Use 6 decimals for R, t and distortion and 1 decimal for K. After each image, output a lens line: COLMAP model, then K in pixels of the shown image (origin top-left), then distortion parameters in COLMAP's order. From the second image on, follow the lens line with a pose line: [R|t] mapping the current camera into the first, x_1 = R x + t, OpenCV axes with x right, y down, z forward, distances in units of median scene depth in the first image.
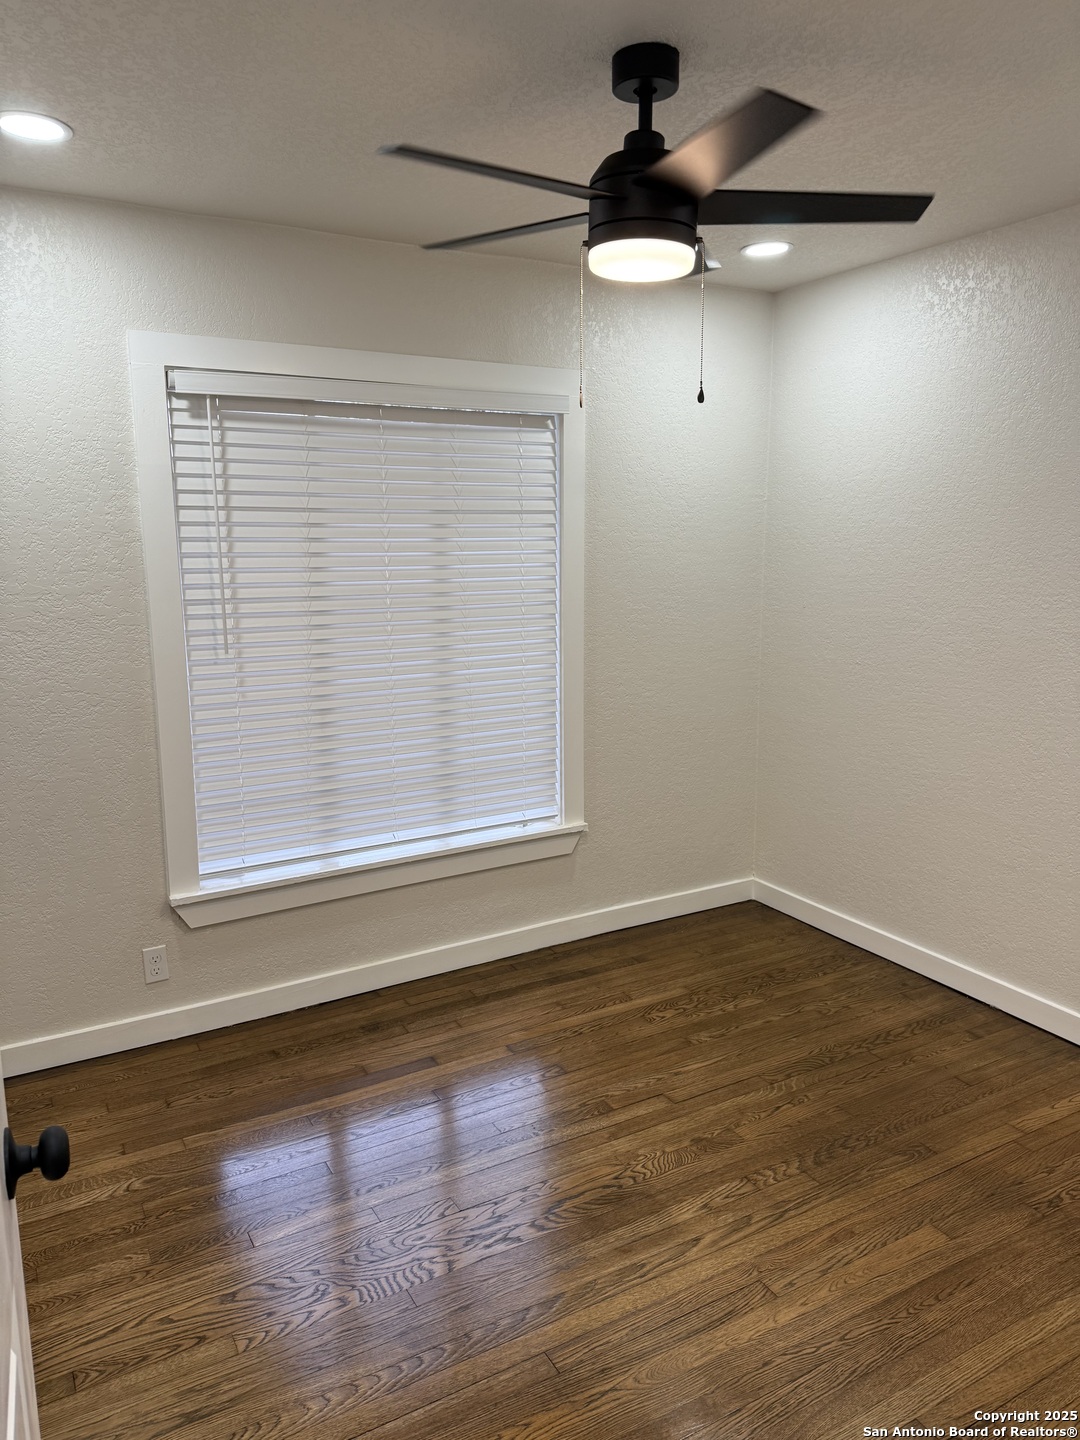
lens RADIAL K [[1005.4, 0, 546.4], [0, 1005.4, 706.6], [0, 0, 1]] dist [0.079414, -0.099369]
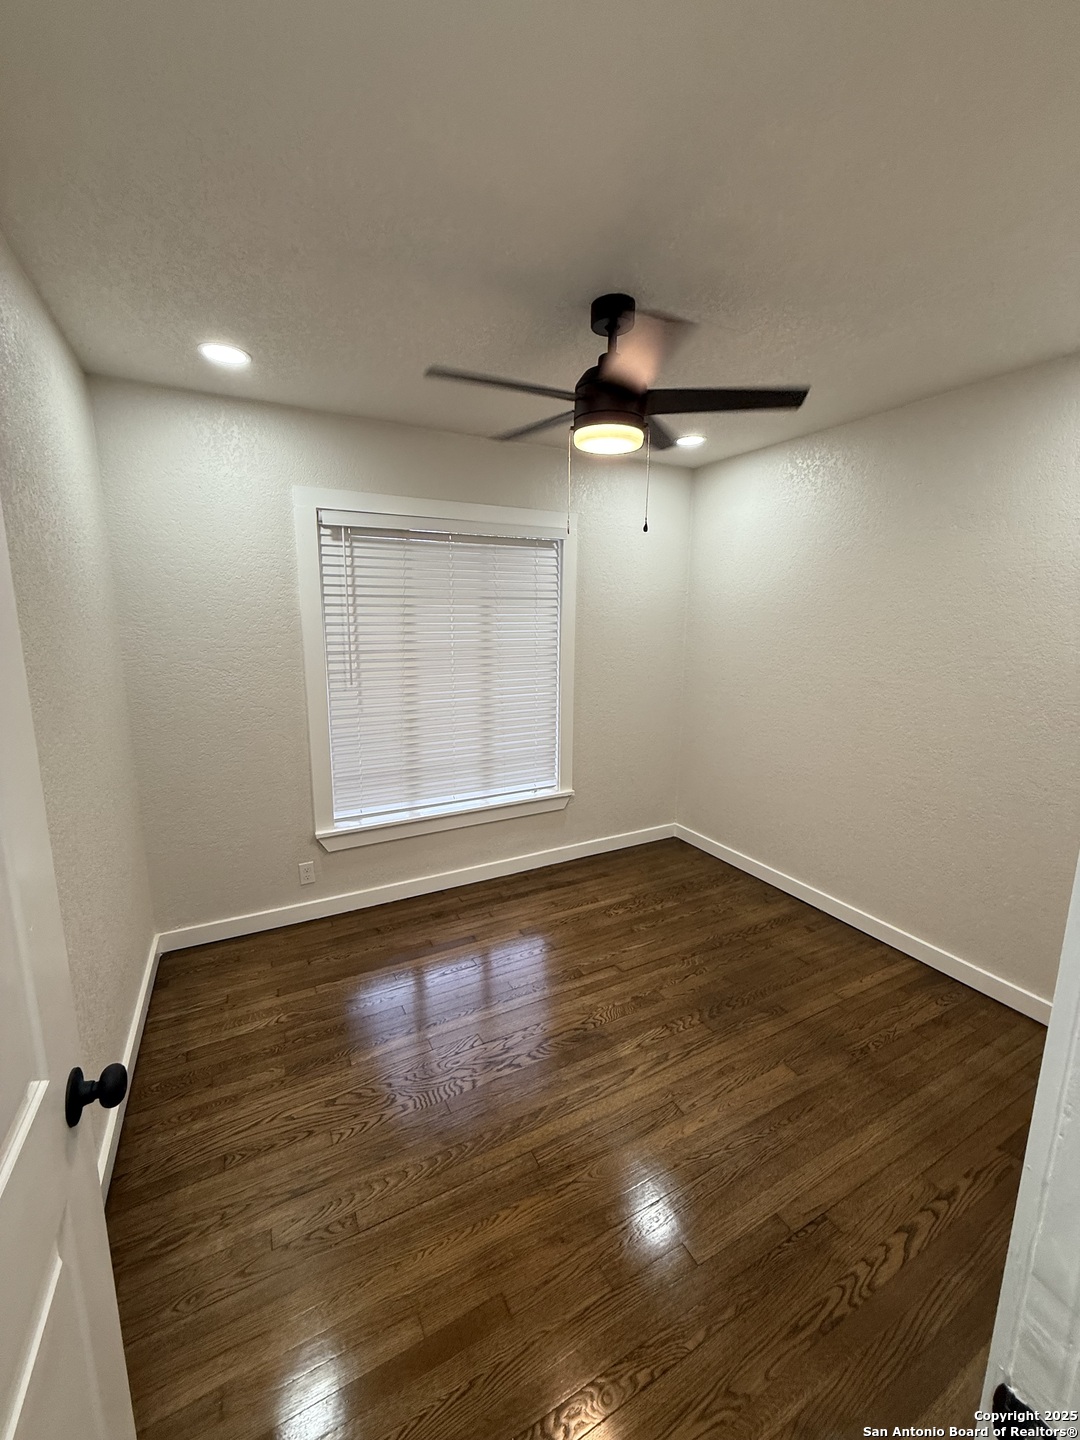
lens RADIAL K [[572.4, 0, 545.2], [0, 572.4, 709.1], [0, 0, 1]] dist [0.002849, -0.000314]
pose [[0.999516, 0.018534, -0.024984, 0.020817], [-0.018469, 0.999825, 0.002816, -0.024217], [0.025032, -0.002354, 0.999684, 0.101344]]
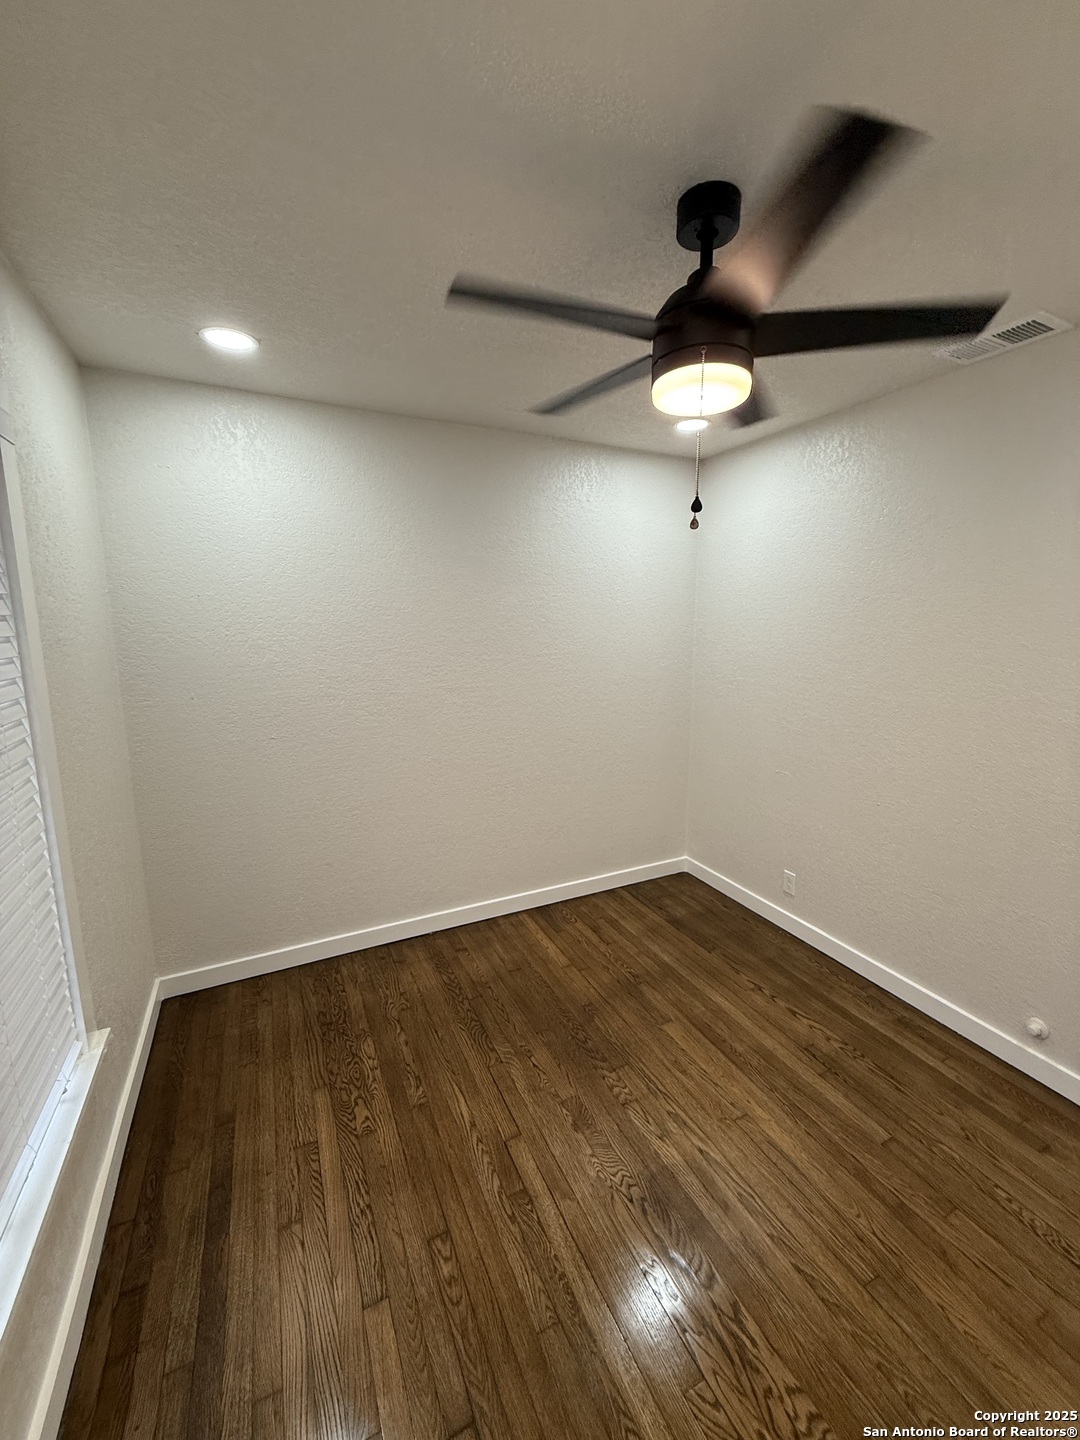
lens RADIAL K [[572.4, 0, 540.6], [0, 572.4, 712.5], [0, 0, 1]] dist [0.002849, -0.000314]
pose [[0.067037, -0.158724, 0.985044, -0.440335], [0.164353, 0.975536, 0.146007, -0.163426], [-0.984121, 0.152107, 0.091484, 0.875254]]
